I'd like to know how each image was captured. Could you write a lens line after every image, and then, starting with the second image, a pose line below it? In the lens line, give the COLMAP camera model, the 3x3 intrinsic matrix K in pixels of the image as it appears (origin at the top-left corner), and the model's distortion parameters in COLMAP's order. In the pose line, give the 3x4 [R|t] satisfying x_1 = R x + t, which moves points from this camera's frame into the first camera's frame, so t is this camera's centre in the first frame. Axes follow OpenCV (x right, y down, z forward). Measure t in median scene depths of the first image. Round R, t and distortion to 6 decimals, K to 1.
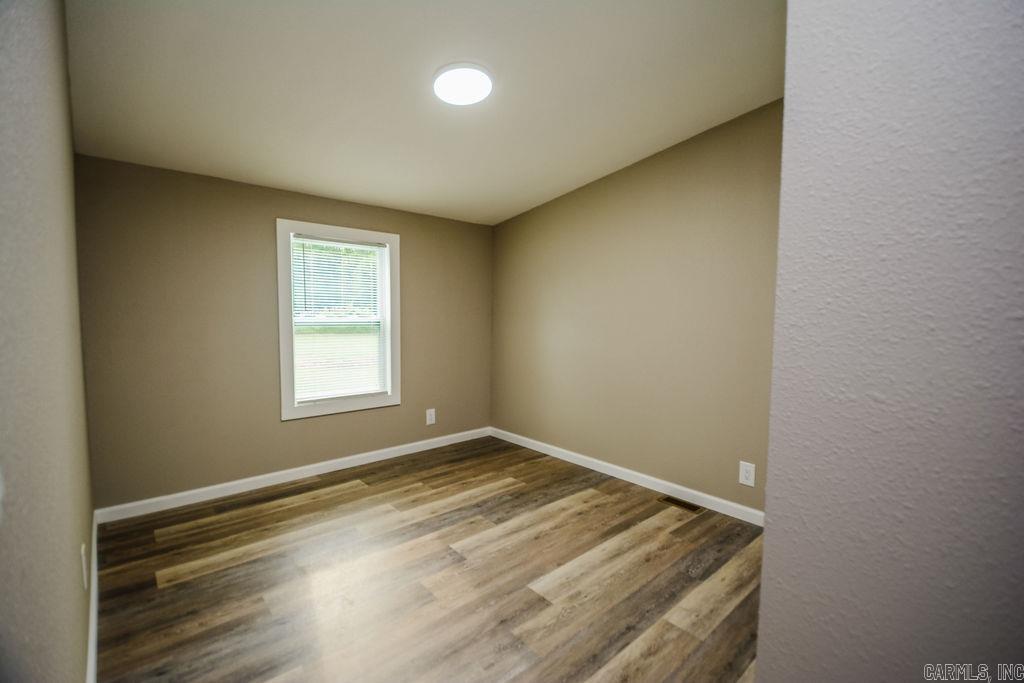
lens RADIAL K [[455.1, 0, 506.7], [0, 455.1, 341.0], [0, 0, 1]] dist [0.005474, -0.015241]
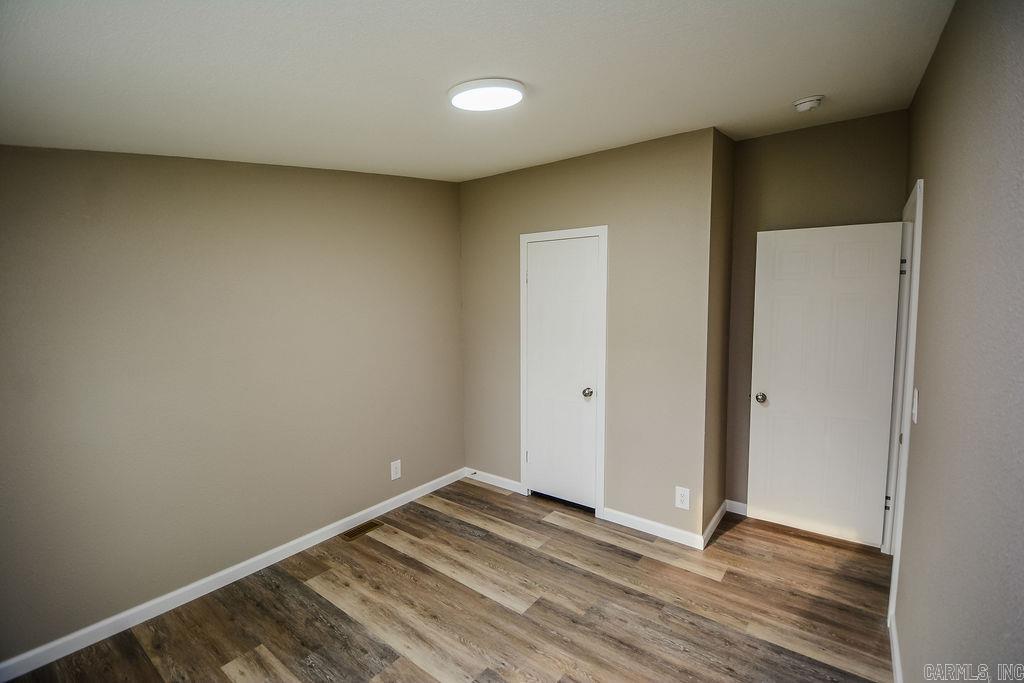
lens RADIAL K [[455.1, 0, 511.8], [0, 455.1, 341.2], [0, 0, 1]] dist [0.005474, -0.015241]
pose [[-0.209355, -0.102540, 0.972448, -0.760250], [0.069601, 0.990402, 0.119417, -0.199636], [-0.975360, 0.092684, -0.200209, 0.941315]]
